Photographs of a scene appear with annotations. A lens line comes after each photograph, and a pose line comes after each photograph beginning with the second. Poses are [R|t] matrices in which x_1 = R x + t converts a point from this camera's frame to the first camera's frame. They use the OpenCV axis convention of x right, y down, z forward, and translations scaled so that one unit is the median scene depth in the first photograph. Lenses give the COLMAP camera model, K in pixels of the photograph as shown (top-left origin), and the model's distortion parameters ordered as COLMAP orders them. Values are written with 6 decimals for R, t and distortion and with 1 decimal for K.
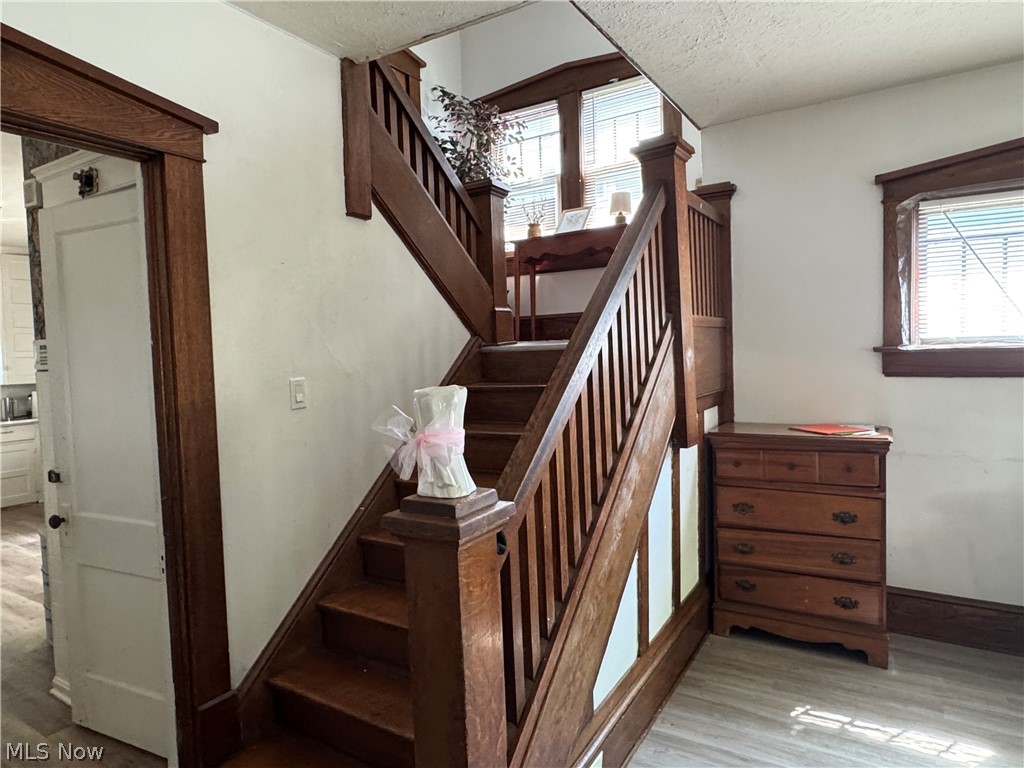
lens RADIAL K [[628.7, 0, 509.5], [0, 628.7, 384.9], [0, 0, 1]] dist [-0.002733, 0.007200]
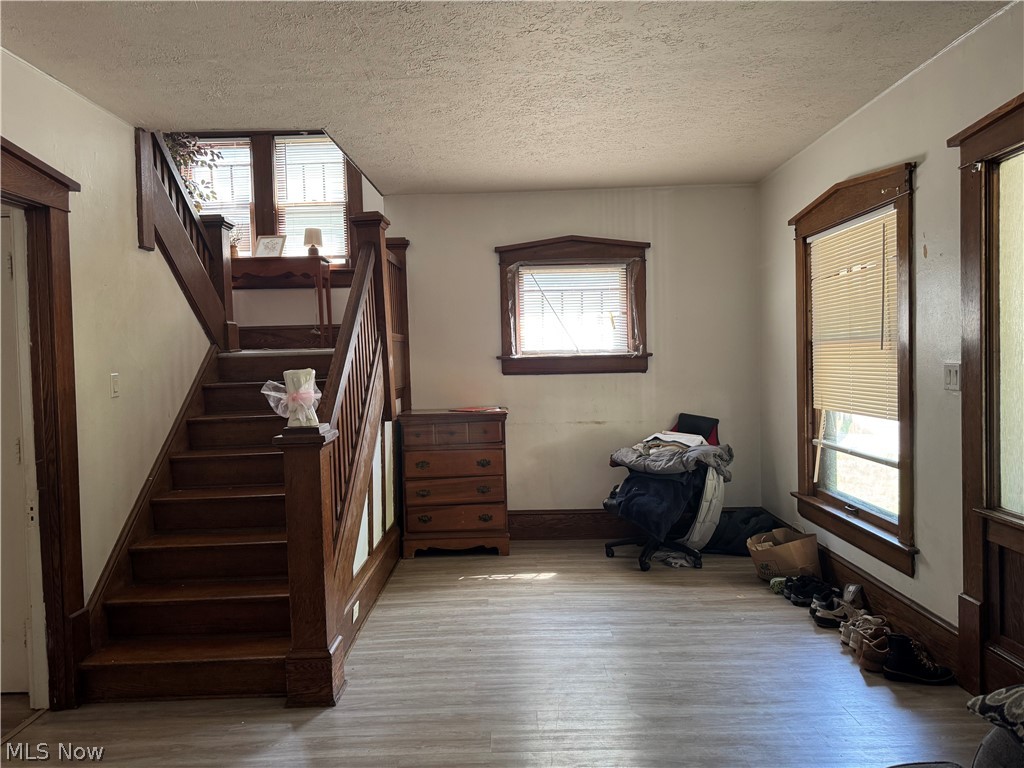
lens RADIAL K [[726.1, 0, 511.6], [0, 726.1, 390.0], [0, 0, 1]] dist [0.016160, -0.001949]
pose [[0.853819, -0.013414, 0.520396, -0.340679], [0.024593, 0.999591, -0.014584, 0.052710], [-0.519988, 0.025251, 0.853800, -0.577112]]
